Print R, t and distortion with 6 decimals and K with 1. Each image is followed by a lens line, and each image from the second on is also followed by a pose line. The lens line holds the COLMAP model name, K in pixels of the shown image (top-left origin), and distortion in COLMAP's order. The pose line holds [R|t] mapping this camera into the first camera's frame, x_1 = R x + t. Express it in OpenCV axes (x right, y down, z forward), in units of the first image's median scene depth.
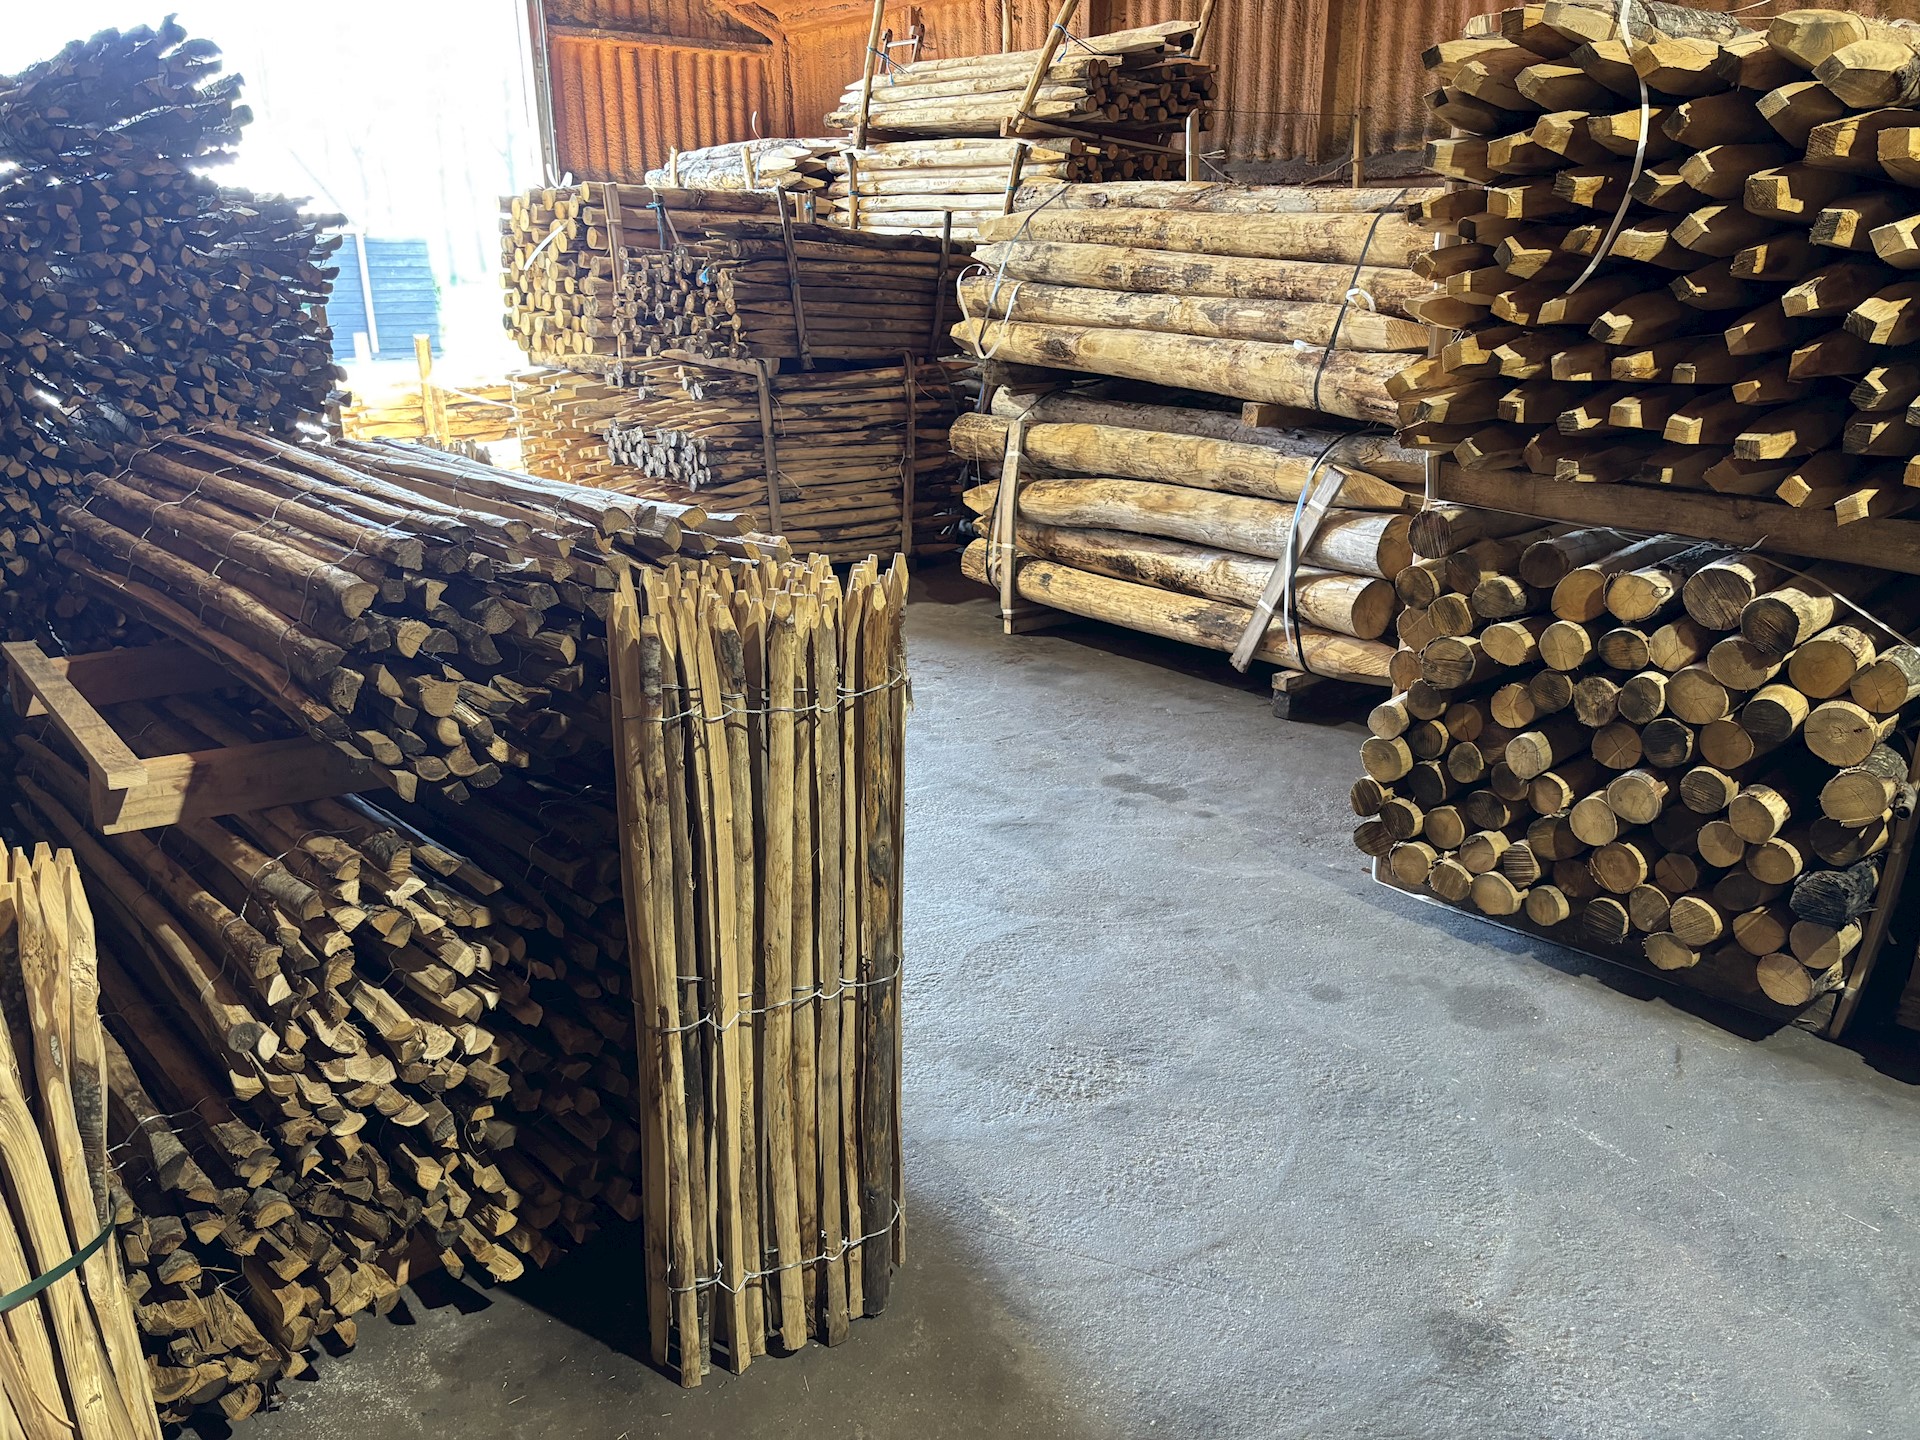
lens RADIAL K [[1449.3, 0, 959.2], [0, 1449.3, 723.8], [0, 0, 1]] dist [0.036503, -0.055129]
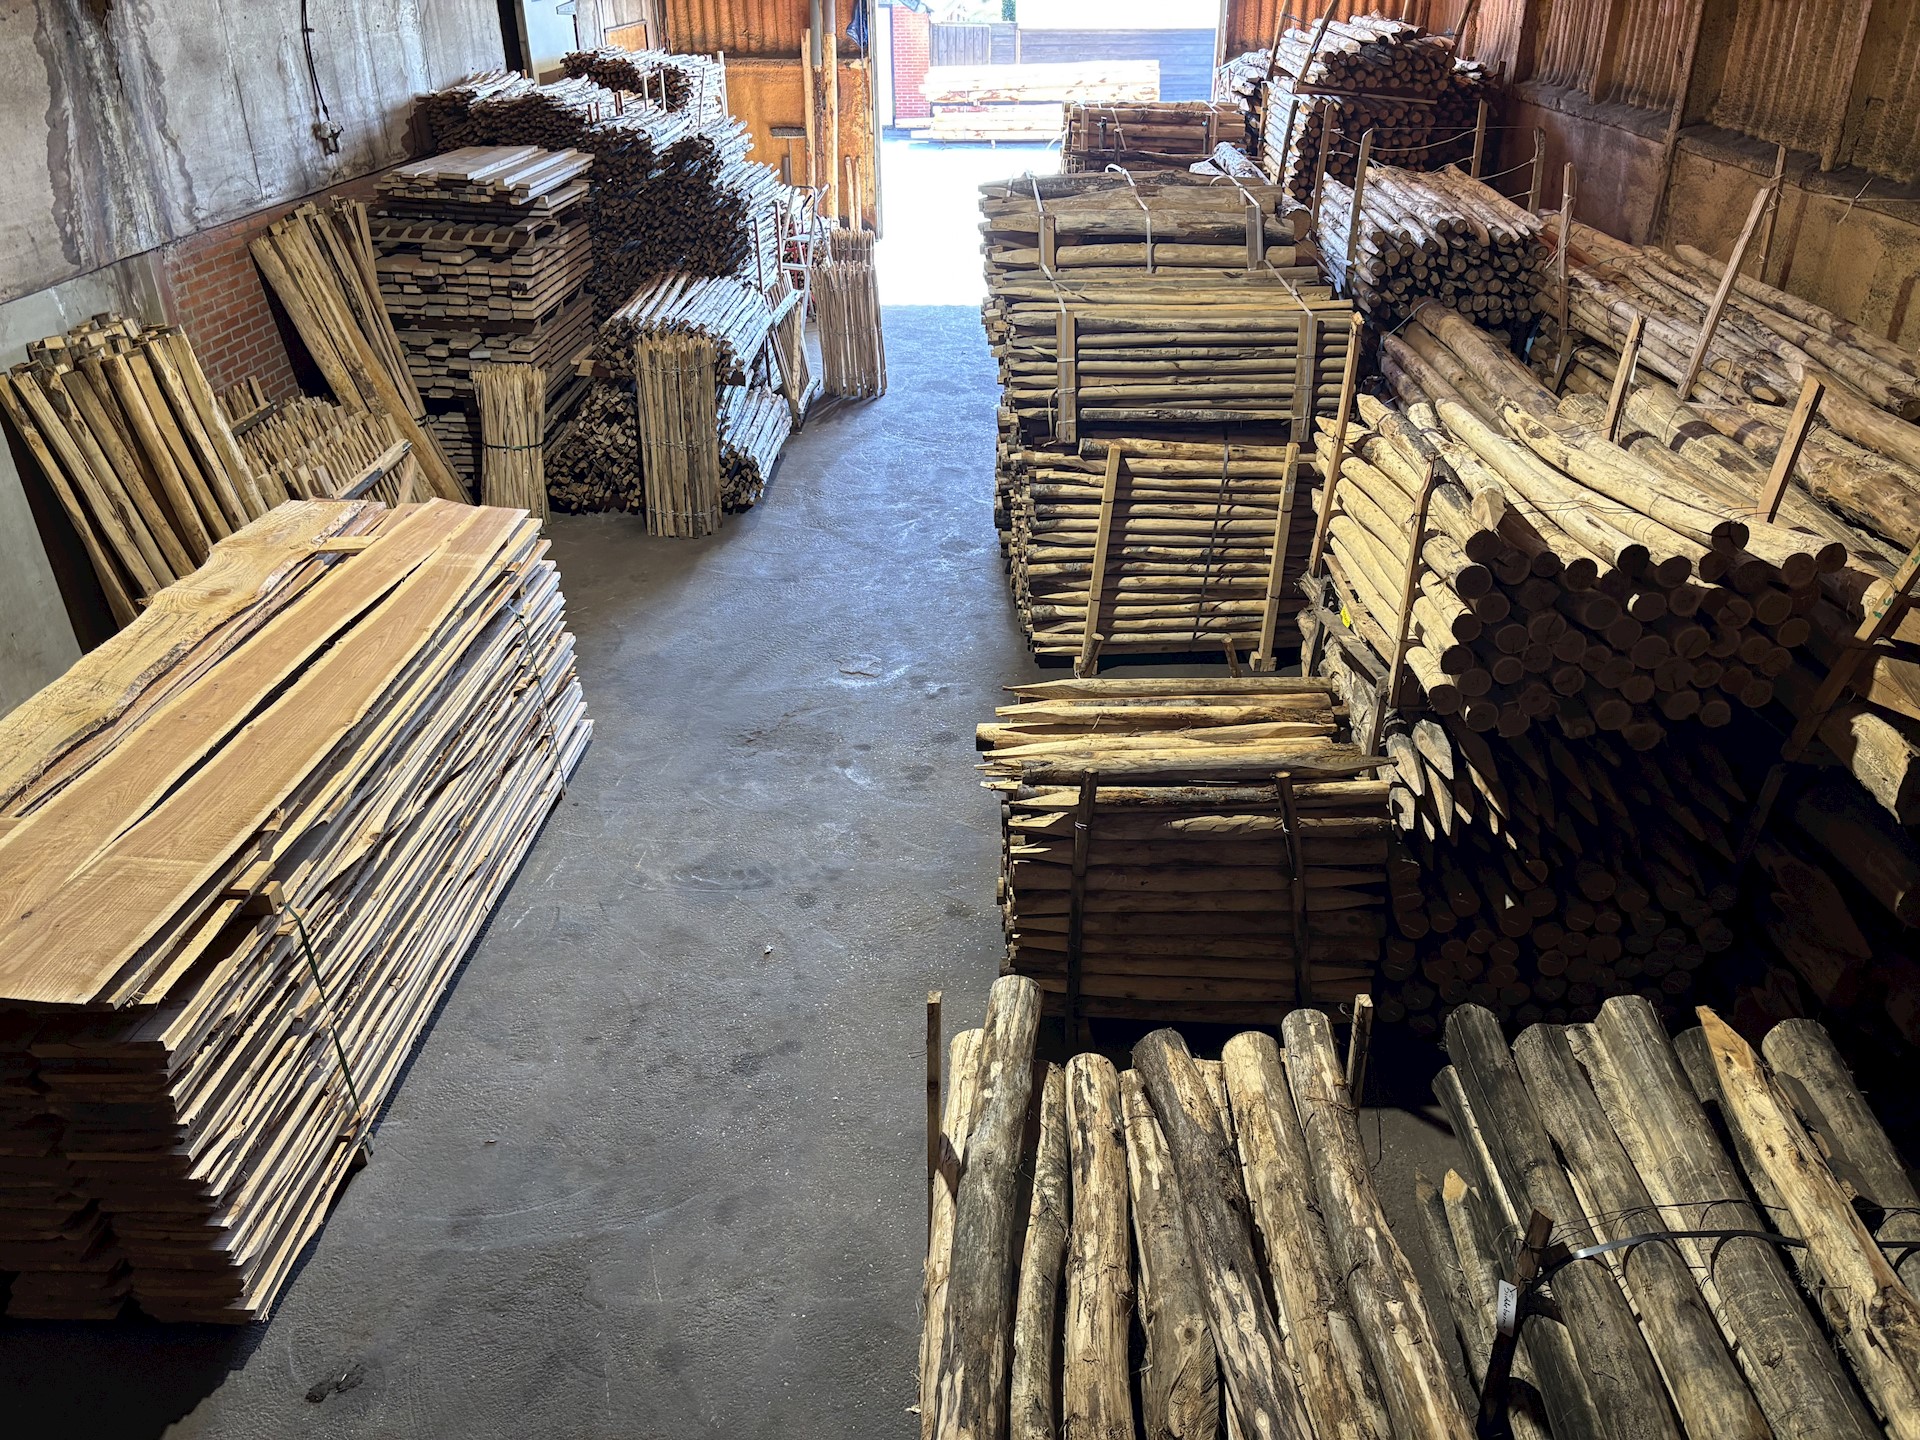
lens RADIAL K [[1449.3, 0, 954.6], [0, 1449.3, 723.8], [0, 0, 1]] dist [0.036503, -0.055129]
pose [[0.746994, 0.310495, -0.587871, 0.958645], [-0.203142, 0.948551, 0.242867, -0.068285], [0.633035, -0.061999, 0.771637, -0.525584]]
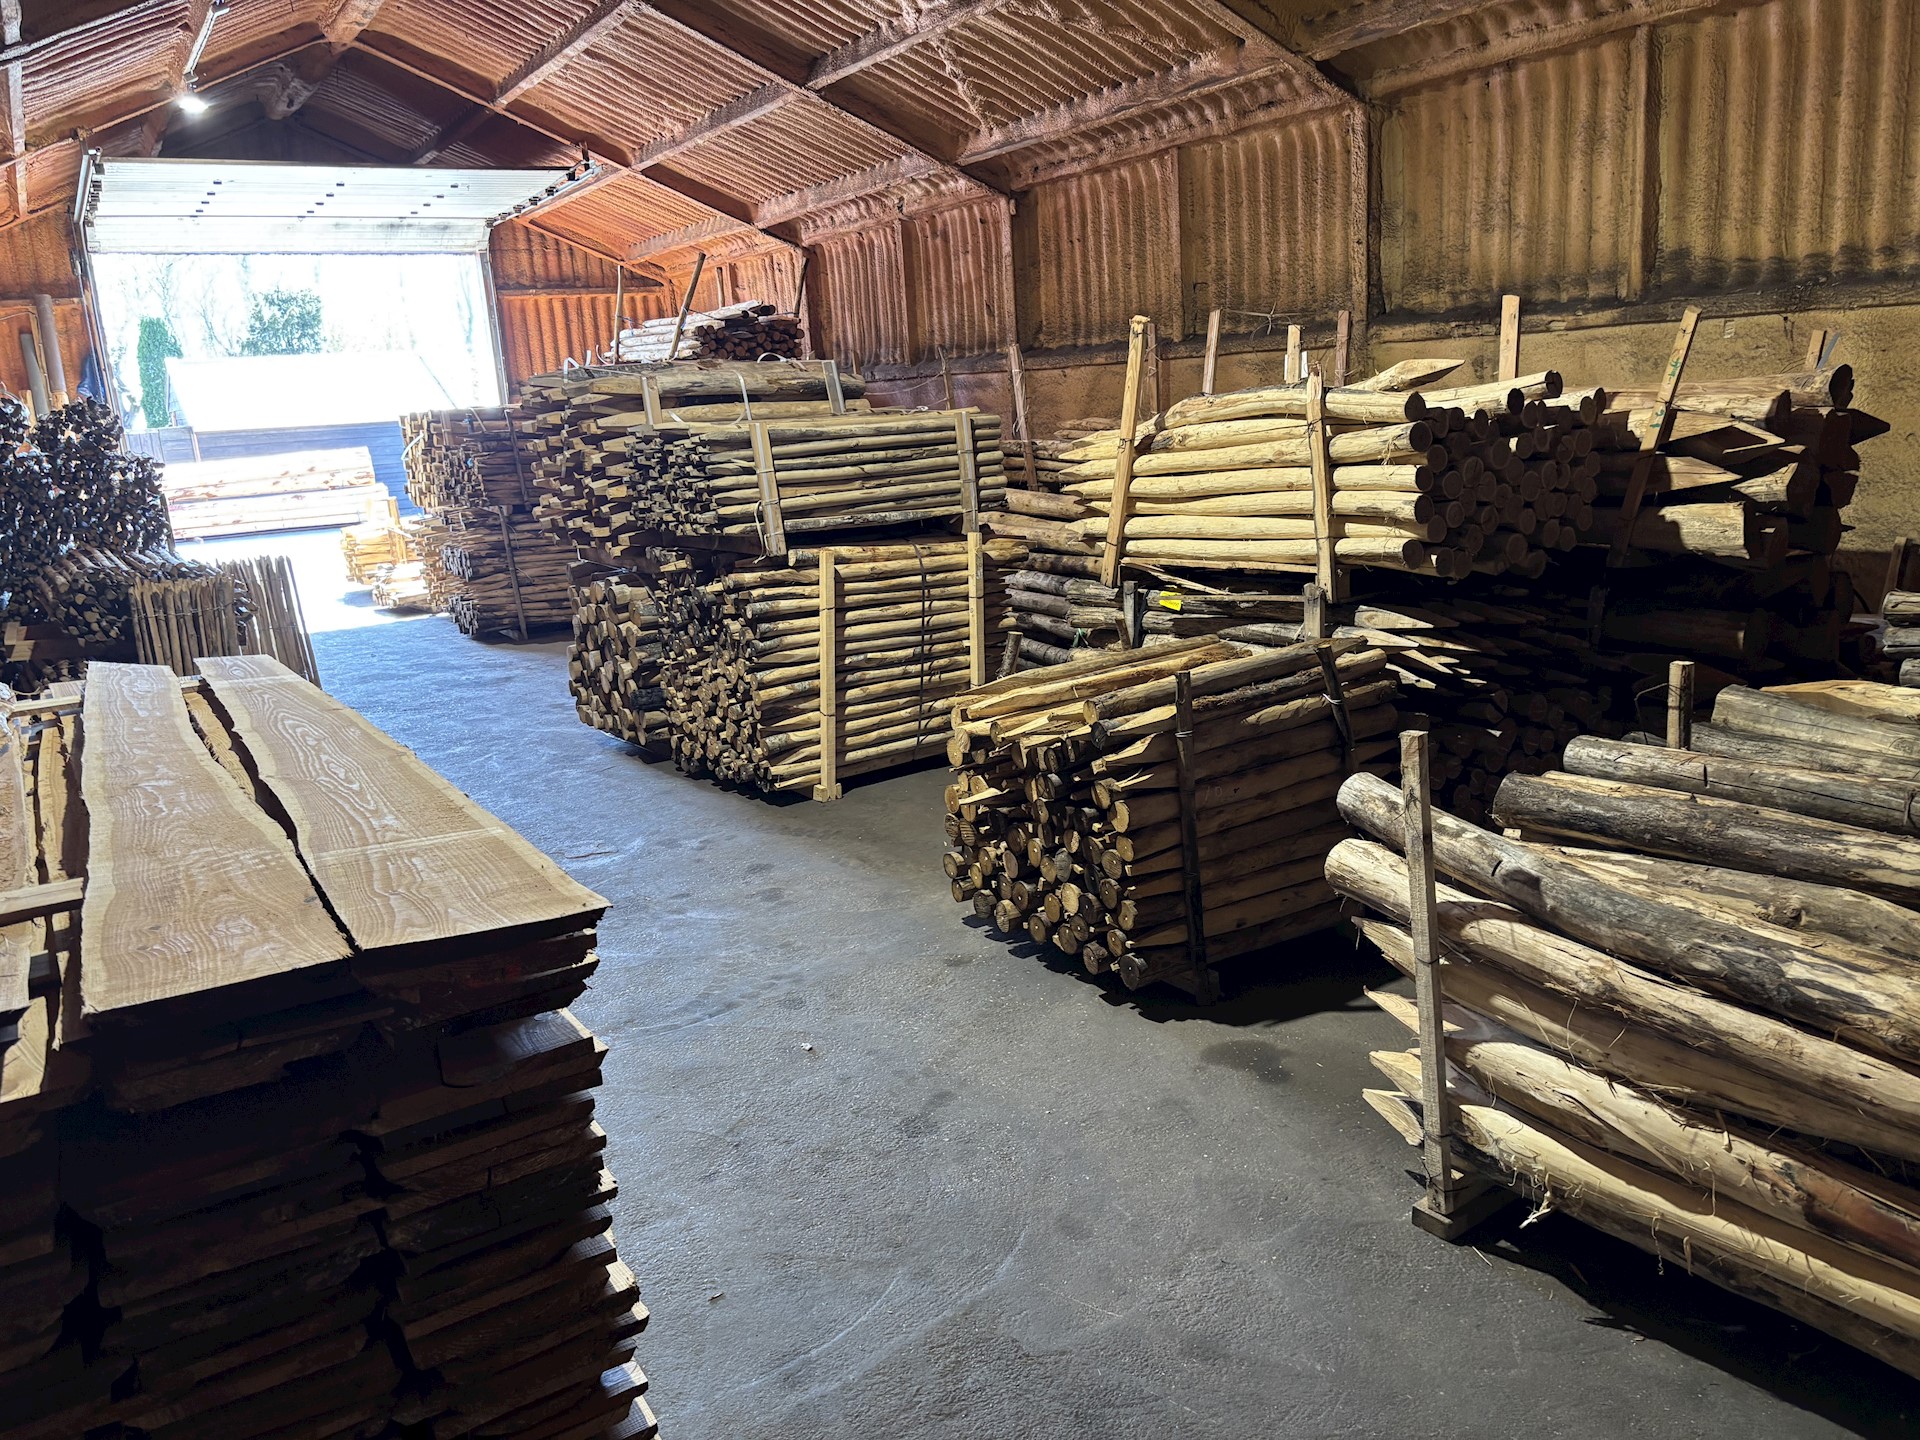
lens RADIAL K [[1449.3, 0, 964.4], [0, 1449.3, 724.8], [0, 0, 1]] dist [0.036503, -0.055129]
pose [[0.989956, -0.023935, -0.139334, 0.636163], [0.012523, 0.996536, -0.082216, 0.160171], [0.140820, 0.079646, 0.986826, -0.619461]]
